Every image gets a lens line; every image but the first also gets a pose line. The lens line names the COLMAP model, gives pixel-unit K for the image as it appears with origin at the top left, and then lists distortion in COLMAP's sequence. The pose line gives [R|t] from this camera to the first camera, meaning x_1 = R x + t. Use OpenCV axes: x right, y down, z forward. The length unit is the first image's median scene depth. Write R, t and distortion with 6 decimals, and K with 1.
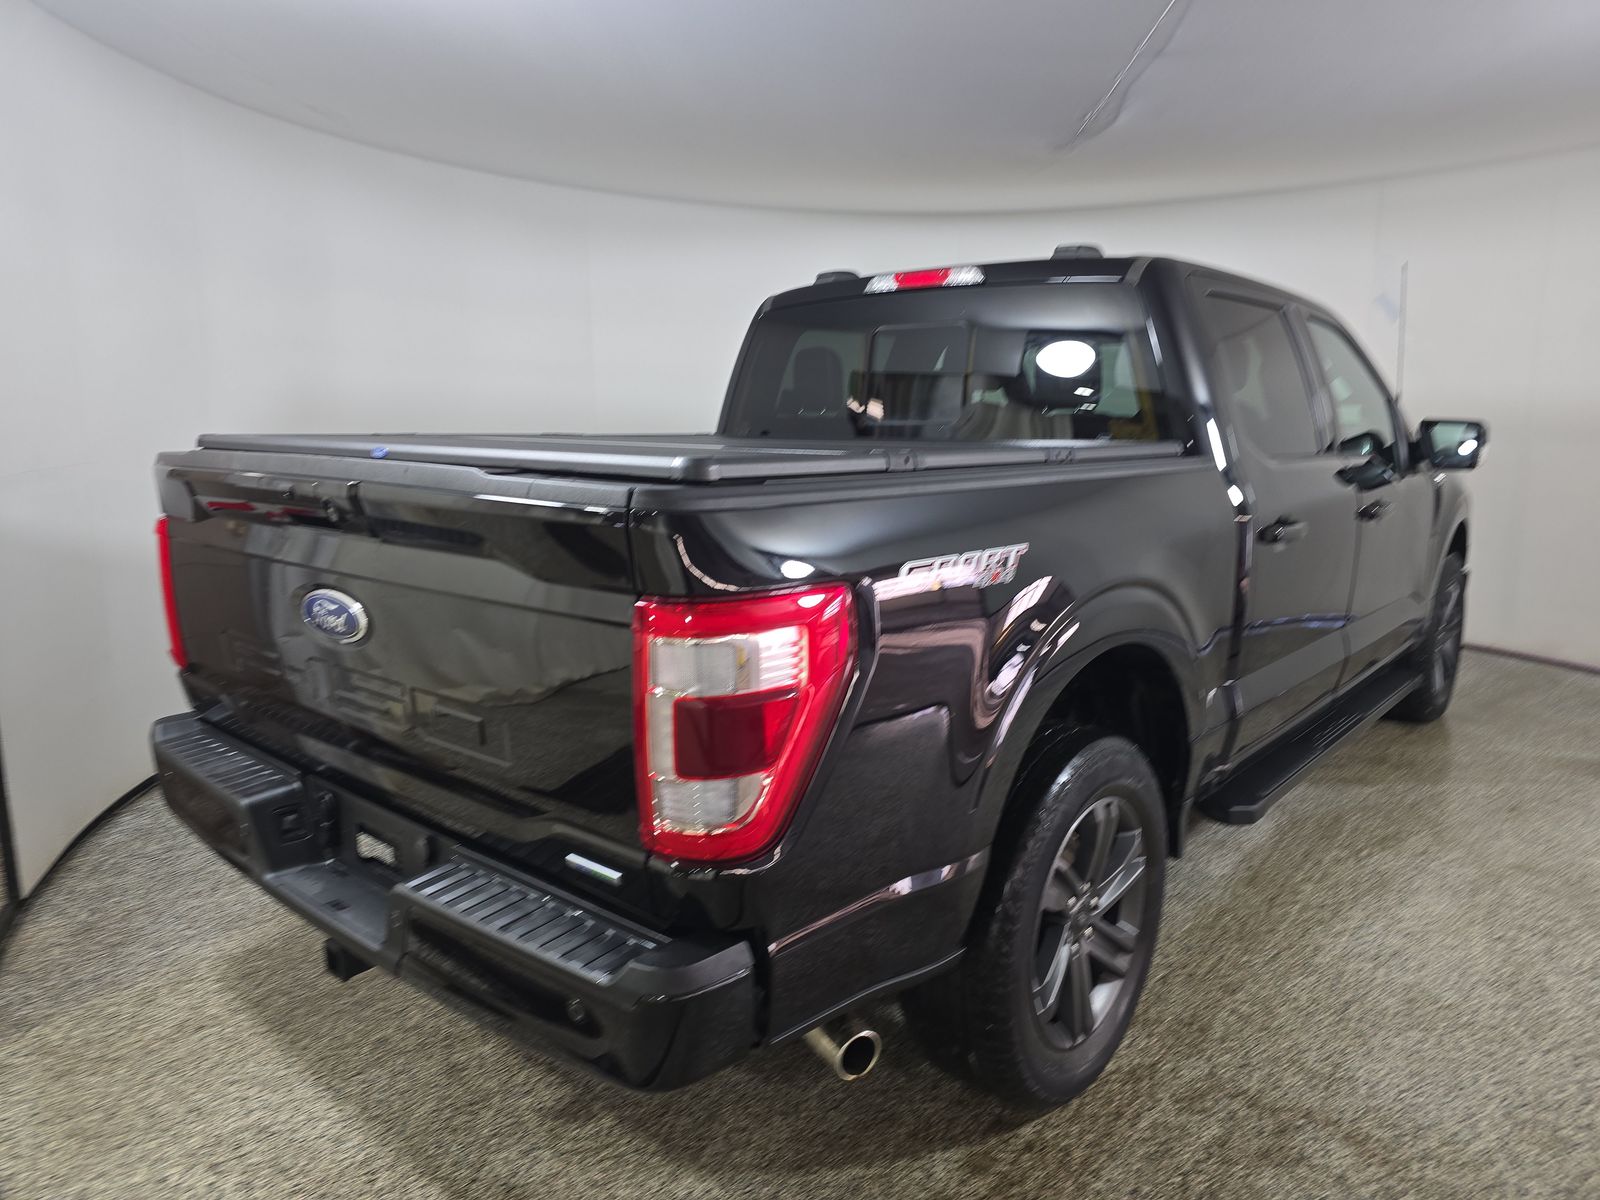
lens RADIAL K [[1075.0, 0, 769.3], [0, 1075.0, 603.8], [0, 0, 1]] dist [0.053027, -0.066084]
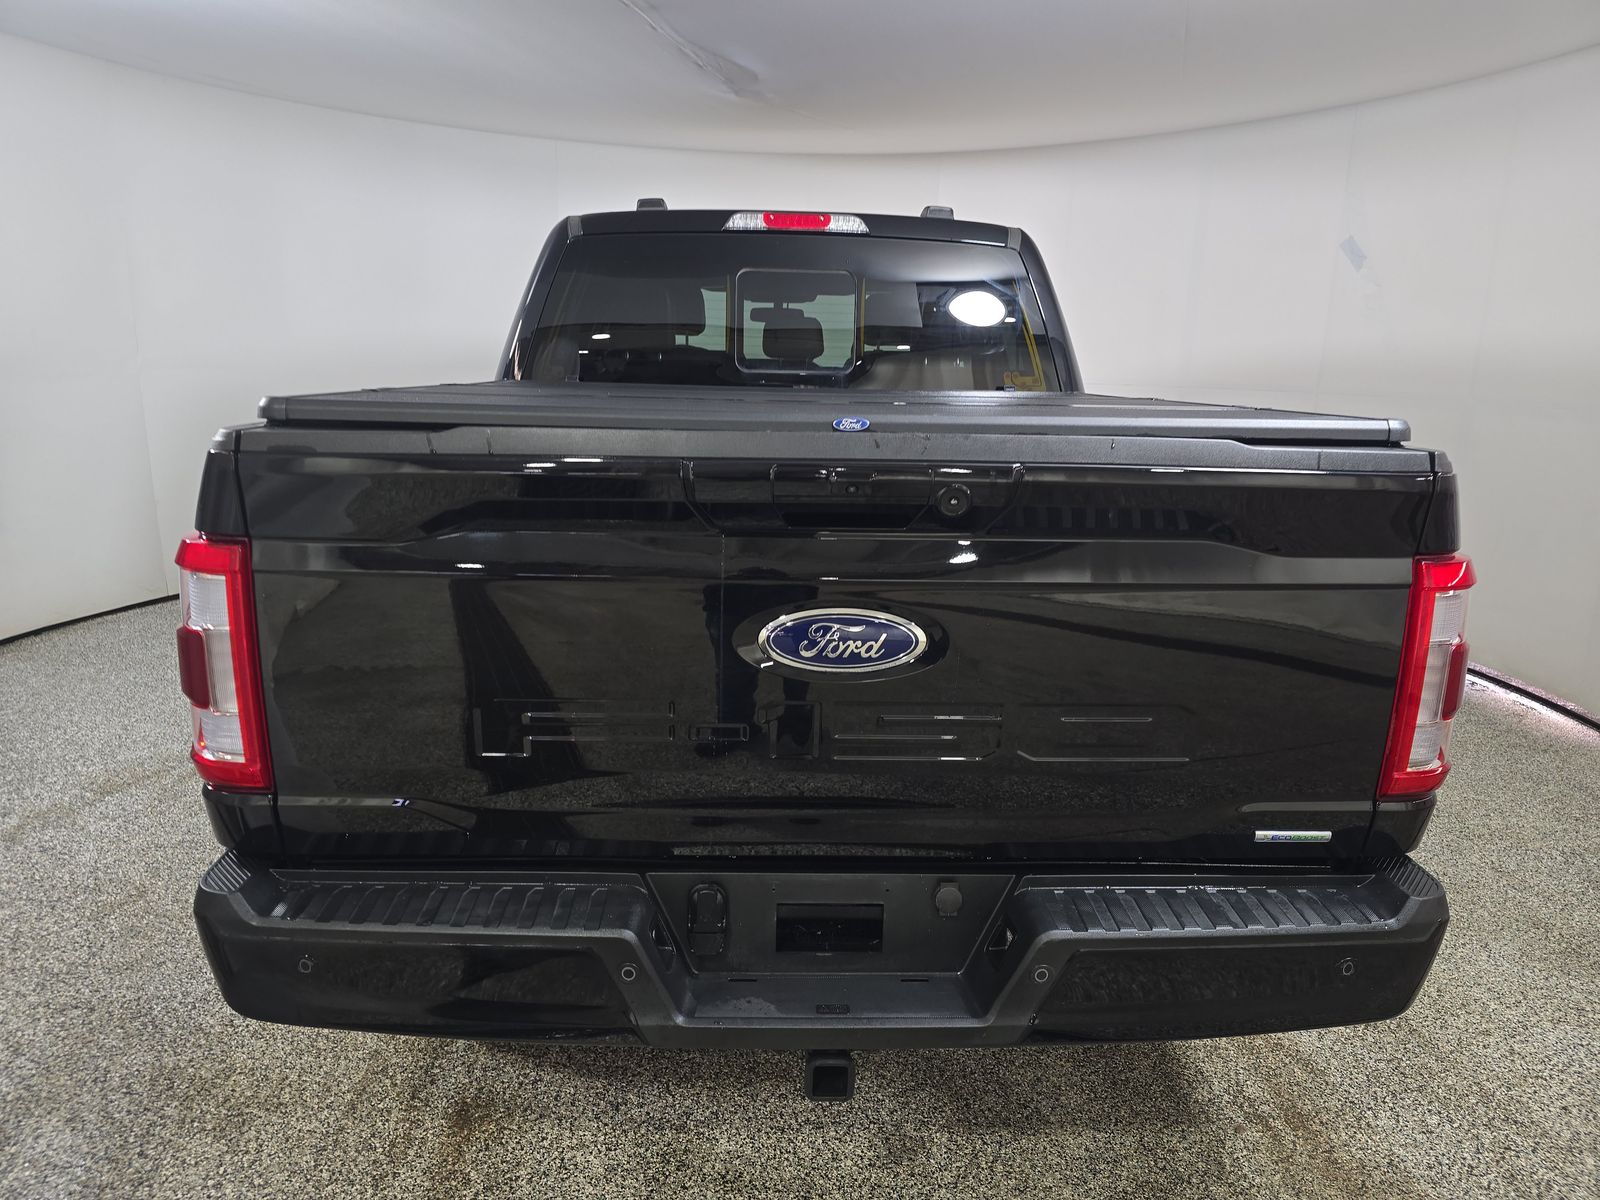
lens RADIAL K [[1075.0, 0, 769.3], [0, 1075.0, 603.8], [0, 0, 1]] dist [0.053027, -0.066084]
pose [[0.729513, -0.142742, 0.668907, -0.605774], [0.100590, 0.989737, 0.101503, -0.062371], [-0.676530, -0.006762, 0.736384, 0.306138]]
